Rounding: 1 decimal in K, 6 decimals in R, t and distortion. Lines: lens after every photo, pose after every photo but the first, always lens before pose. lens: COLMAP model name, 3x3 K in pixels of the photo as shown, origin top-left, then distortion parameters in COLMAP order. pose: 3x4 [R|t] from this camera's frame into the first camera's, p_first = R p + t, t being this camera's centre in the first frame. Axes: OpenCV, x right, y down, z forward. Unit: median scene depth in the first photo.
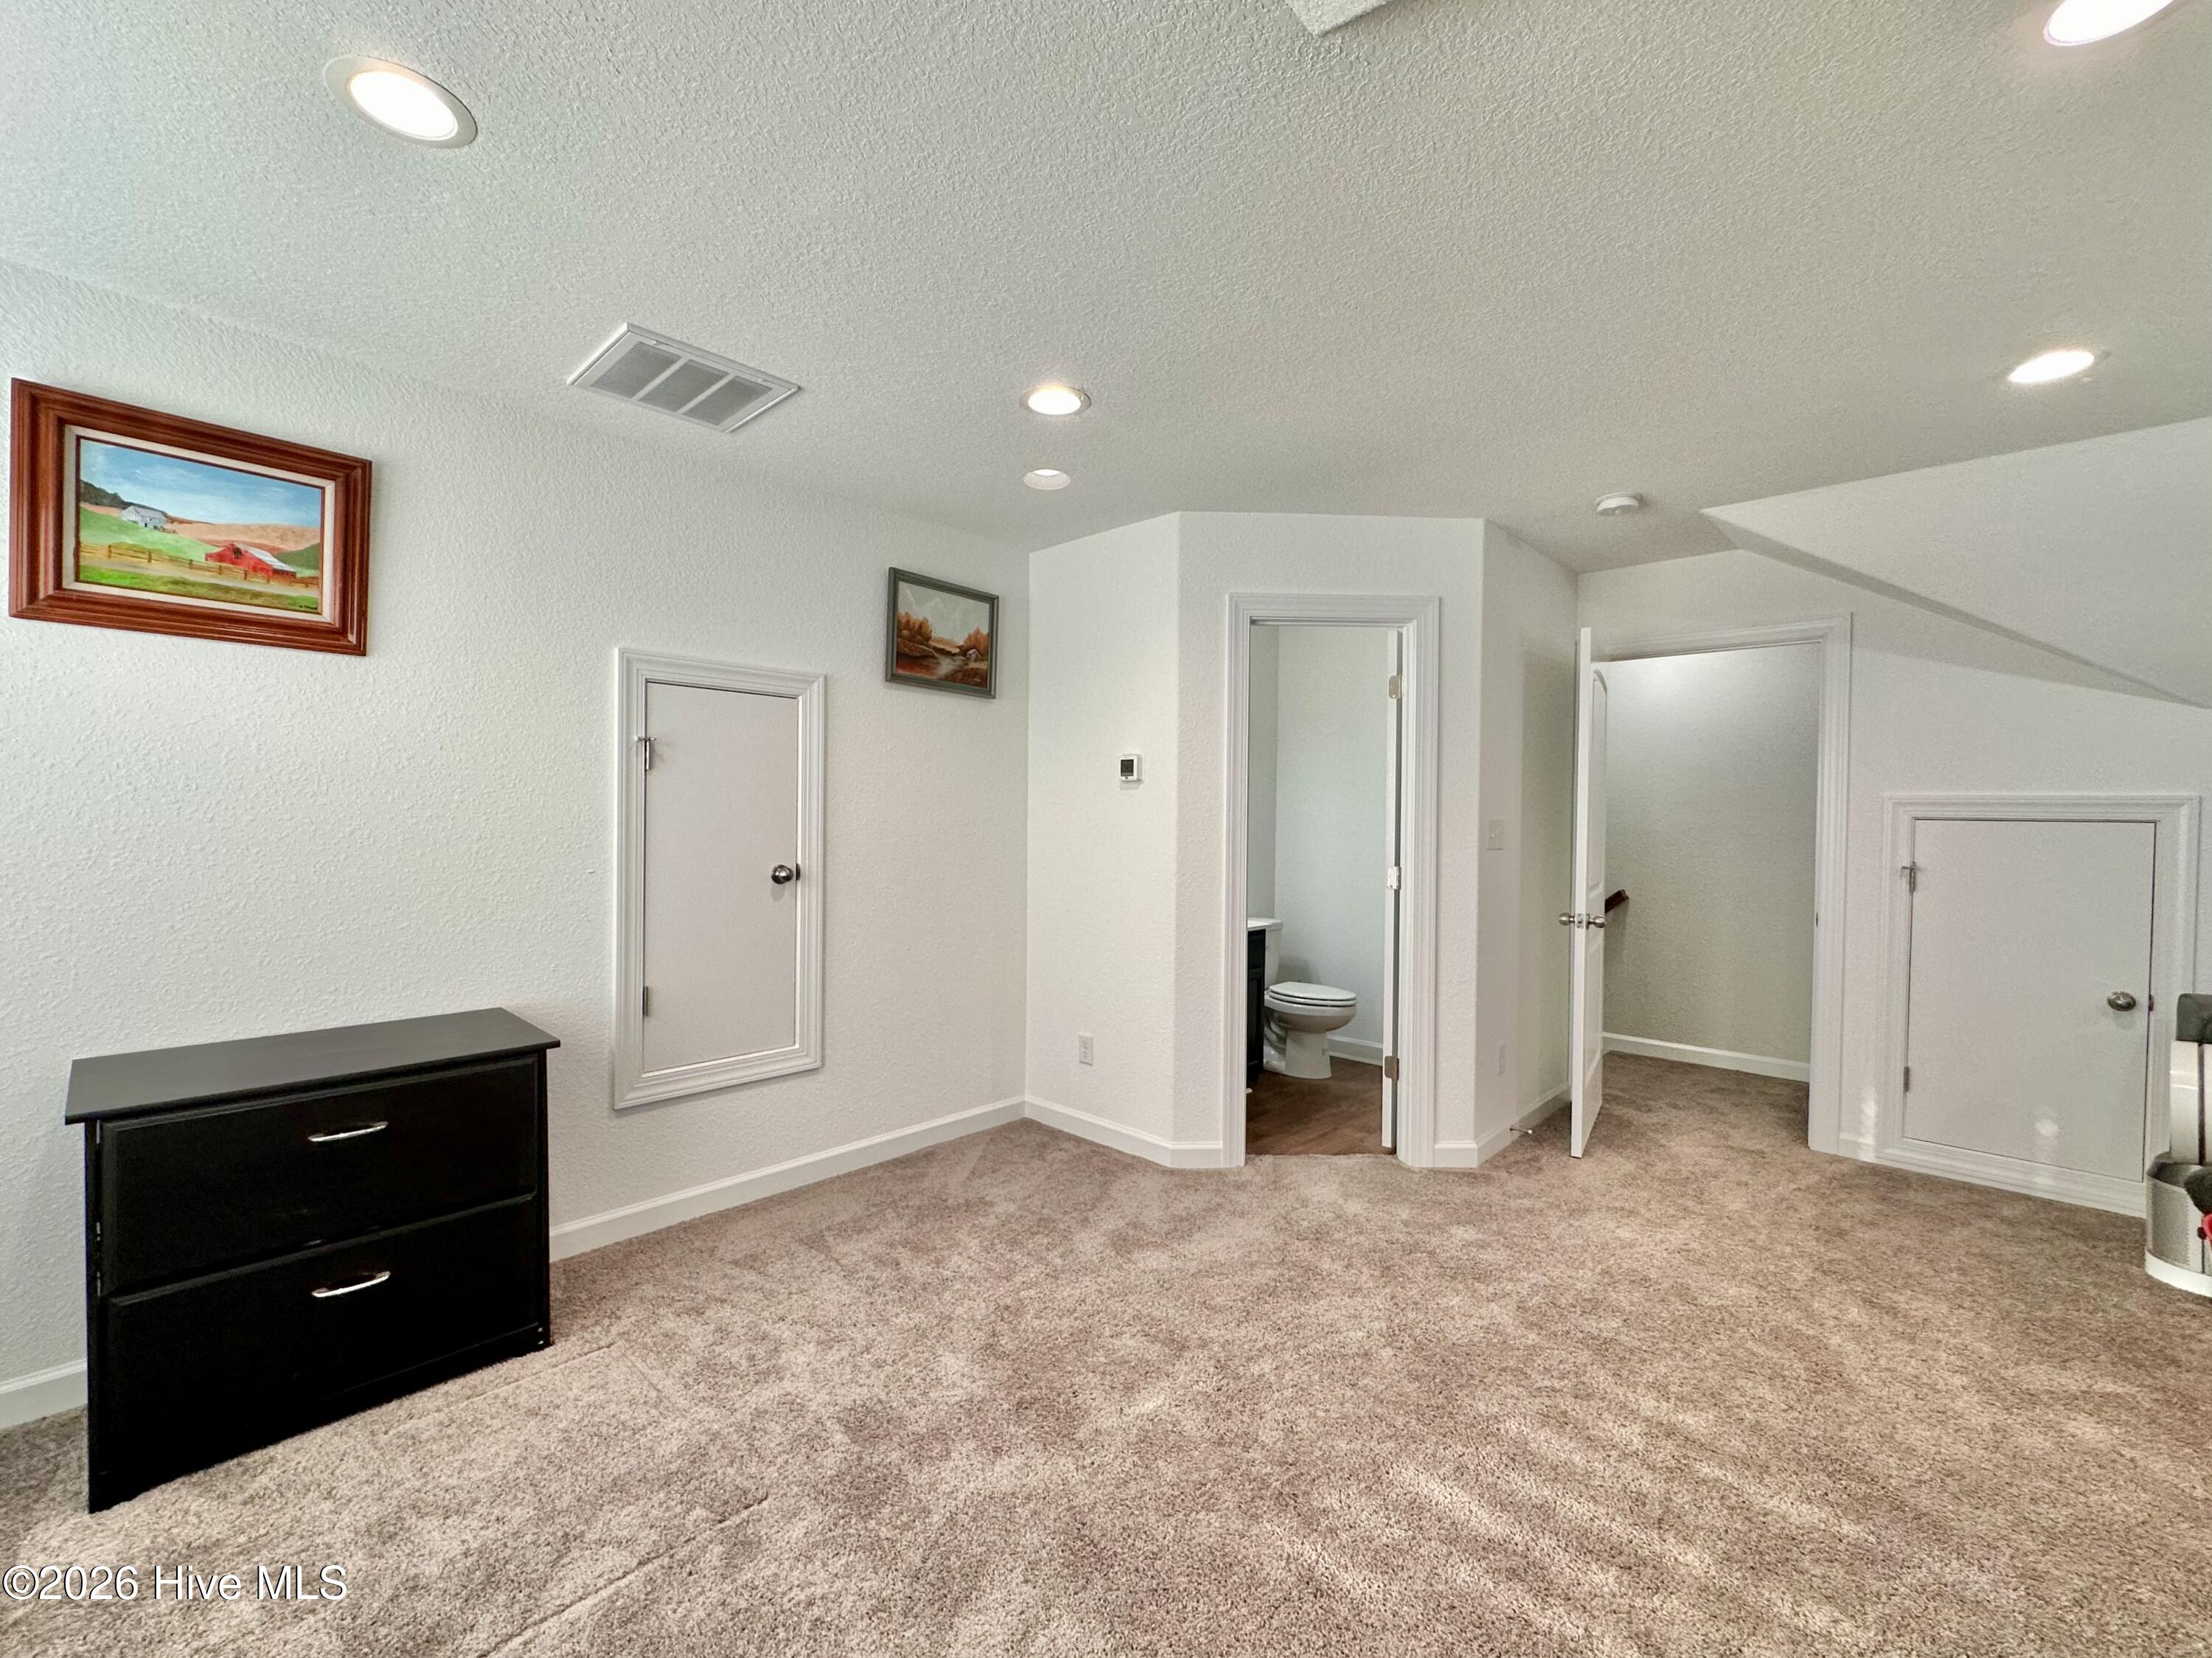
lens RADIAL K [[927.7, 0, 1102.9], [0, 927.7, 823.5], [0, 0, 1]] dist [-0.003615, -0.000481]
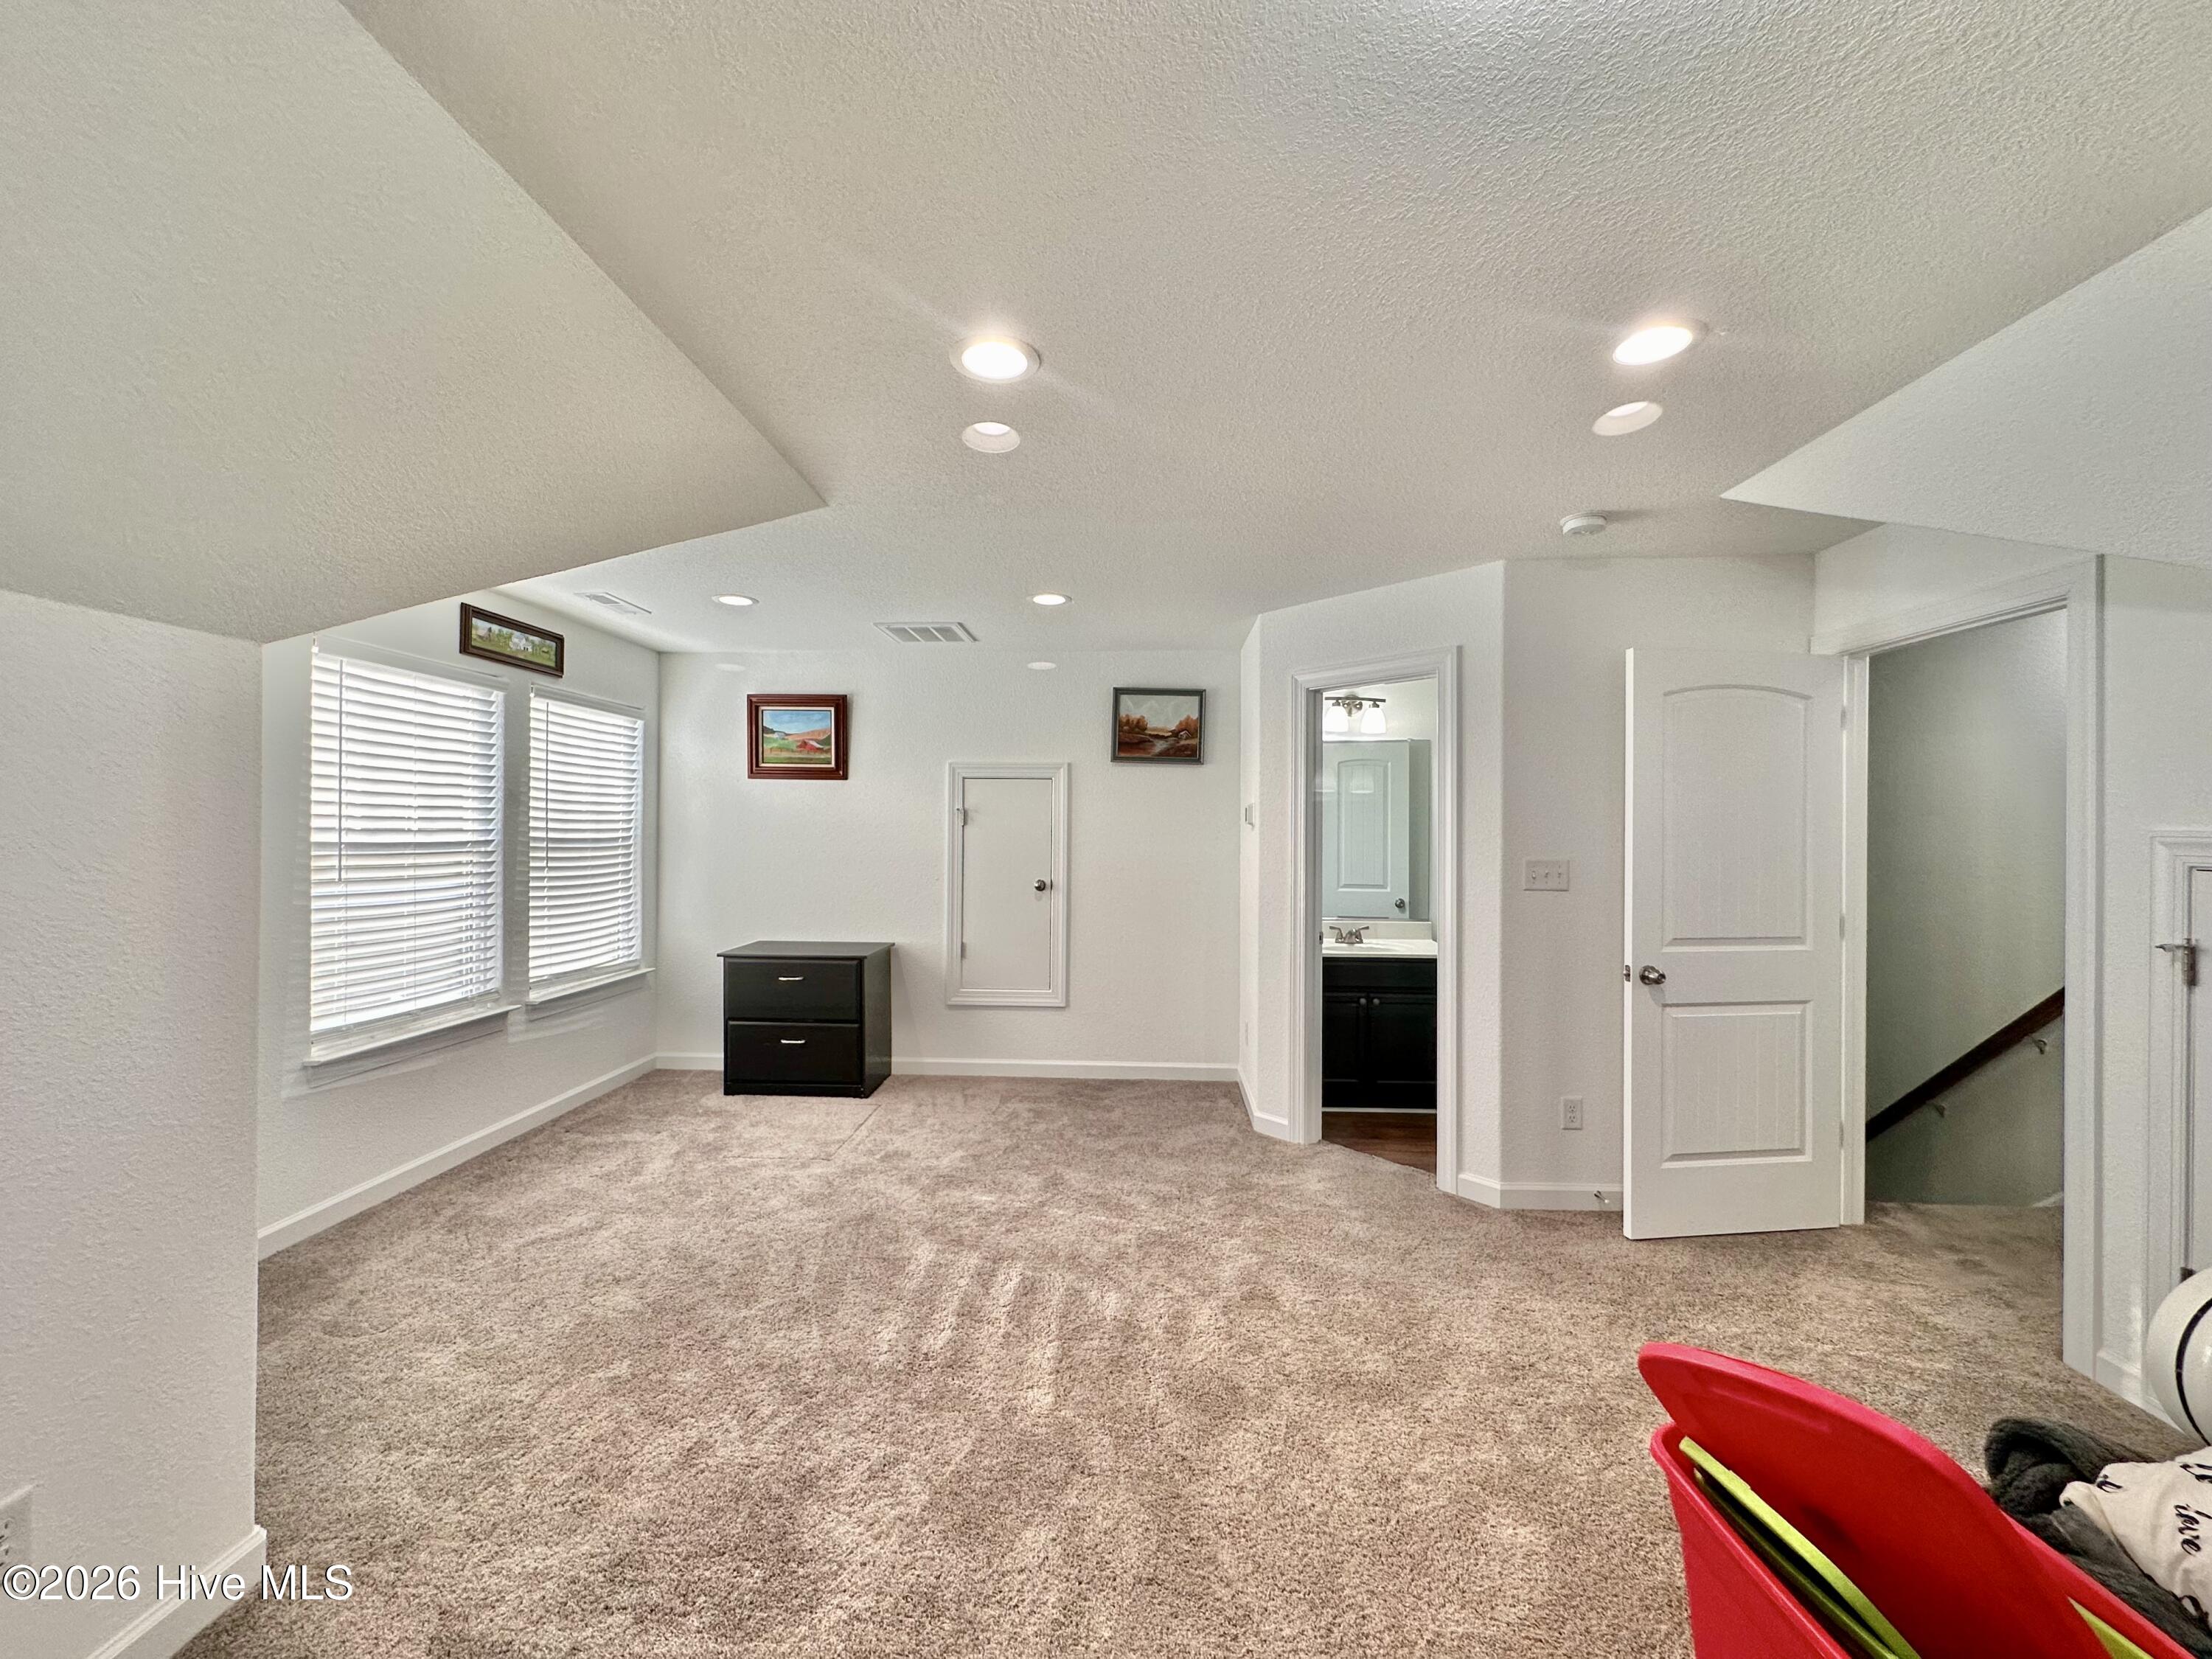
lens RADIAL K [[885.2, 0, 1111.1], [0, 885.2, 829.6], [0, 0, 1]] dist [-0.003763, 0.000952]
pose [[0.646950, -0.009642, -0.762472, 0.935288], [-0.006393, 0.999816, -0.018068, -0.017611], [0.762506, 0.016564, 0.646769, 0.067397]]
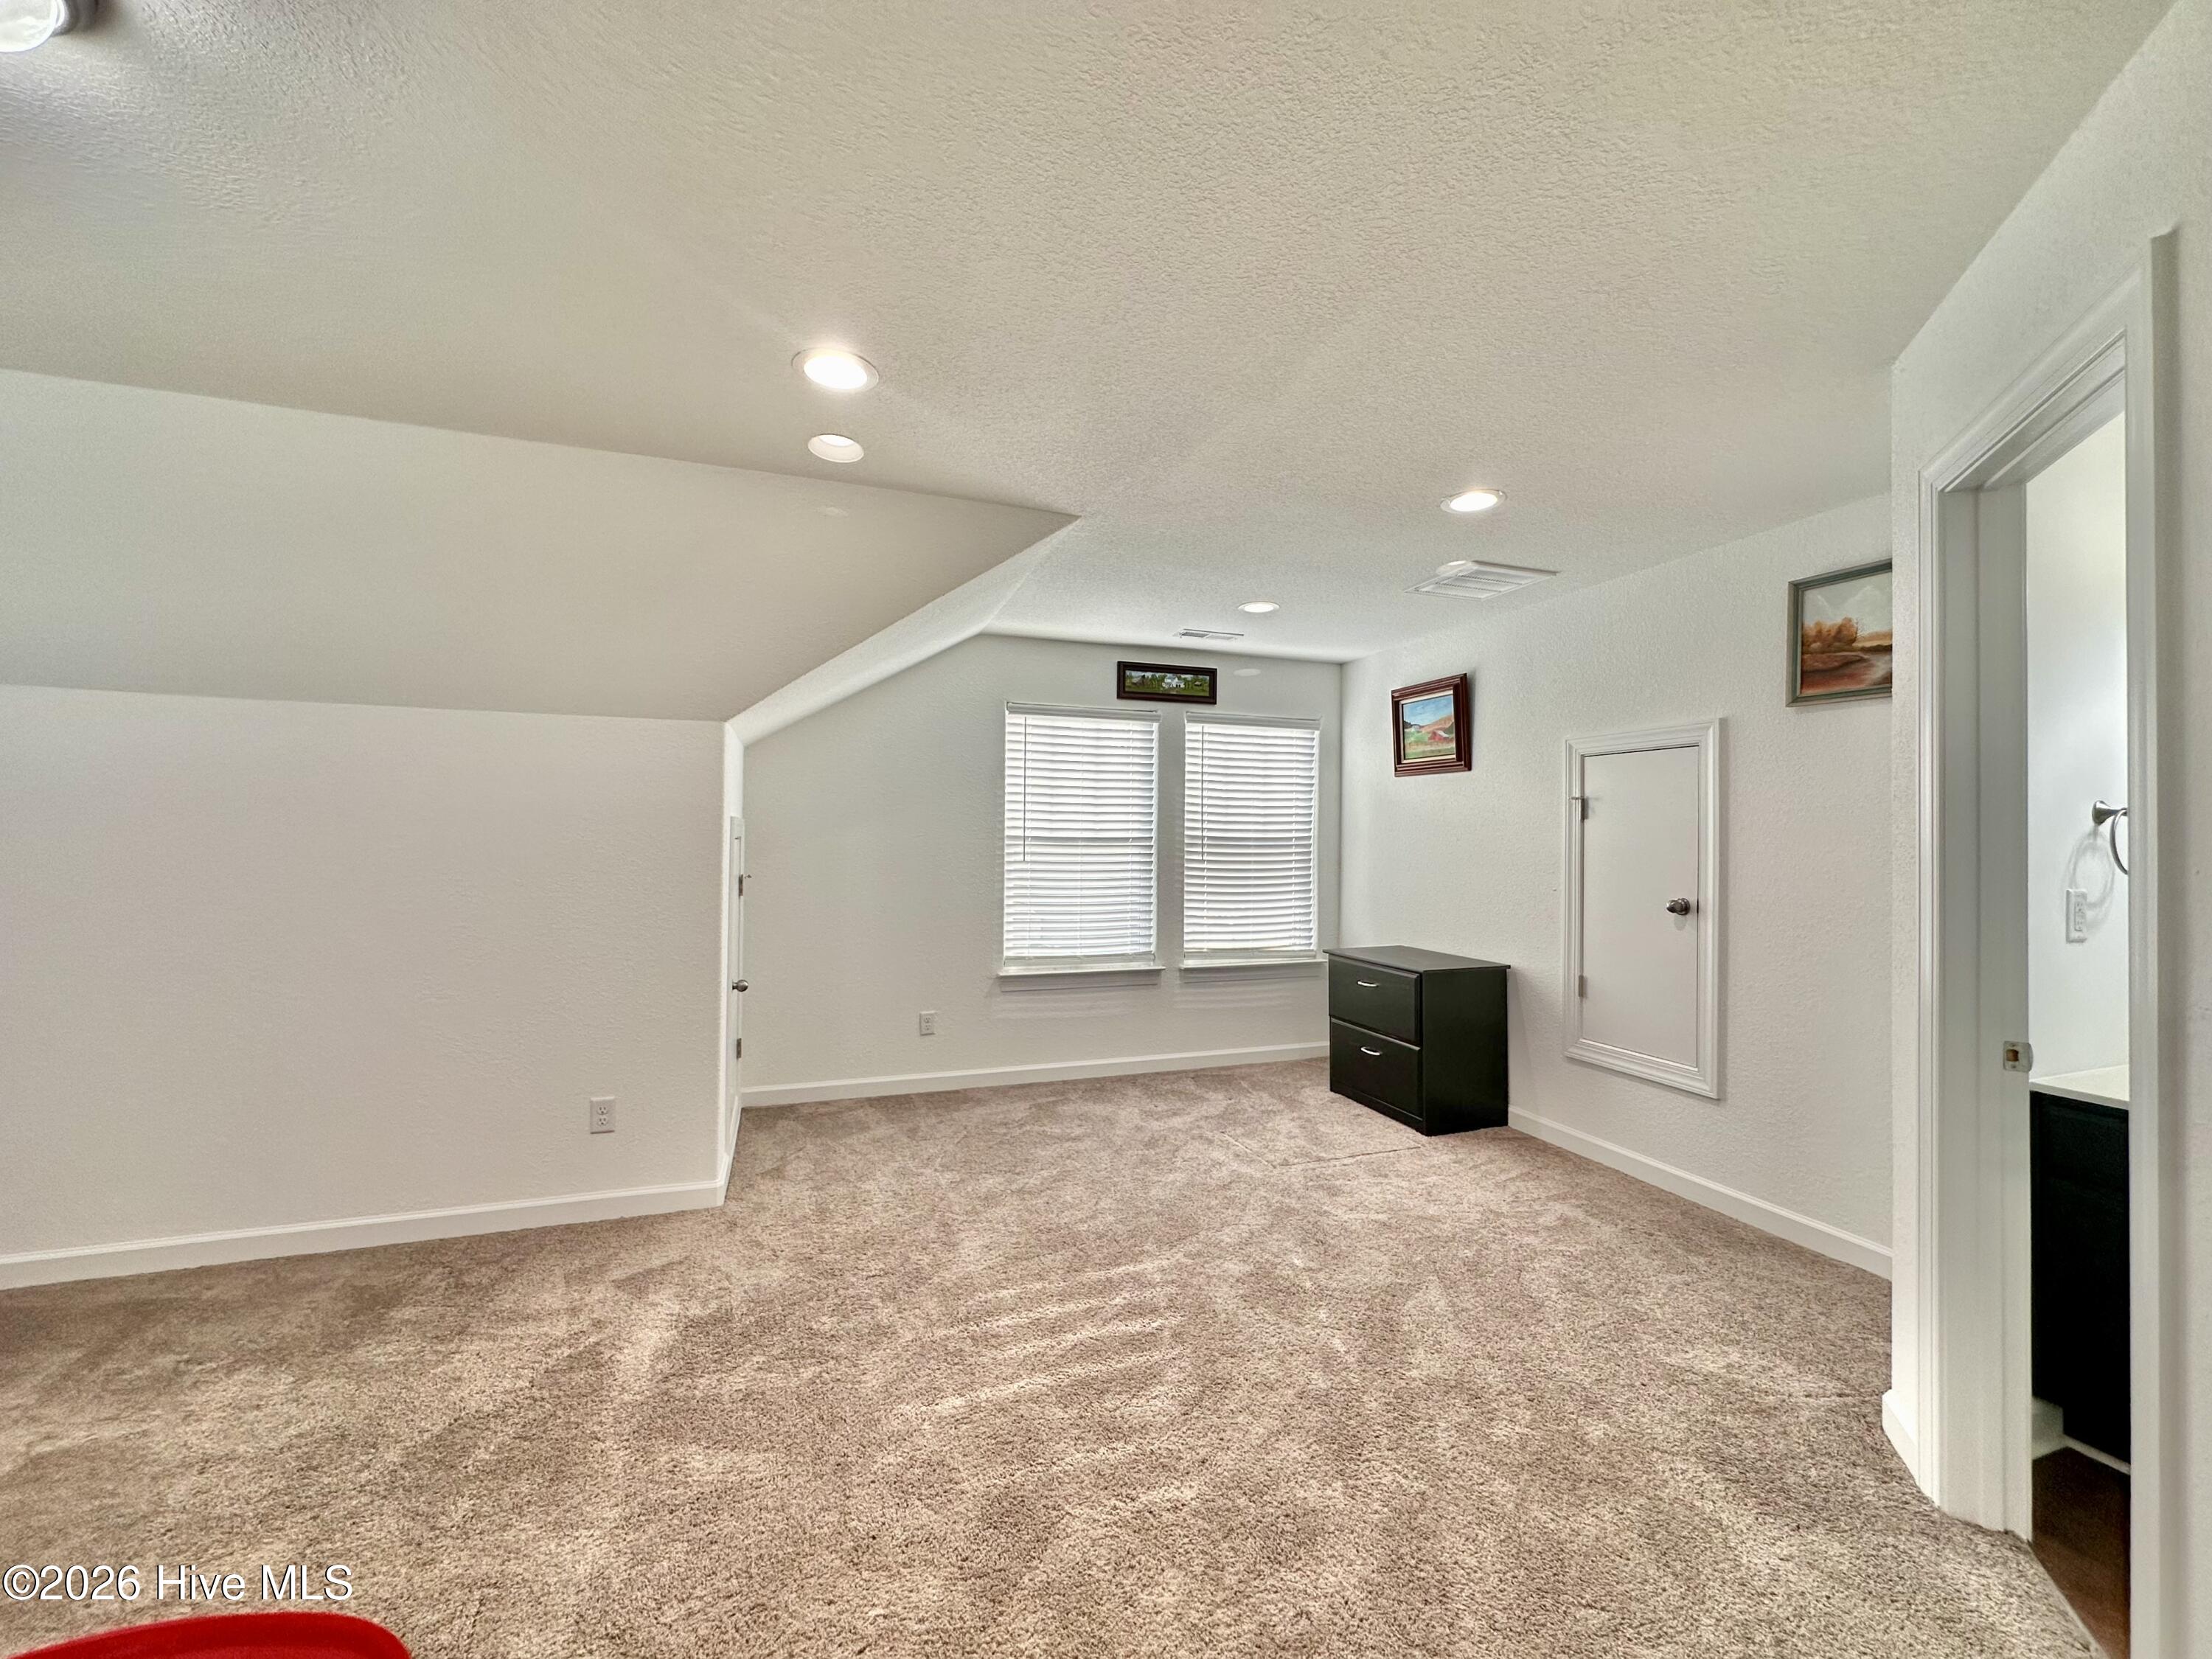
lens RADIAL K [[885.2, 0, 1098.7], [0, 885.2, 832.7], [0, 0, 1]] dist [-0.003763, 0.000952]
pose [[-0.465453, -0.022954, -0.884775, 0.904903], [-0.022726, 0.999644, -0.013979, -0.003271], [0.884781, 0.013601, -0.465808, 0.864614]]
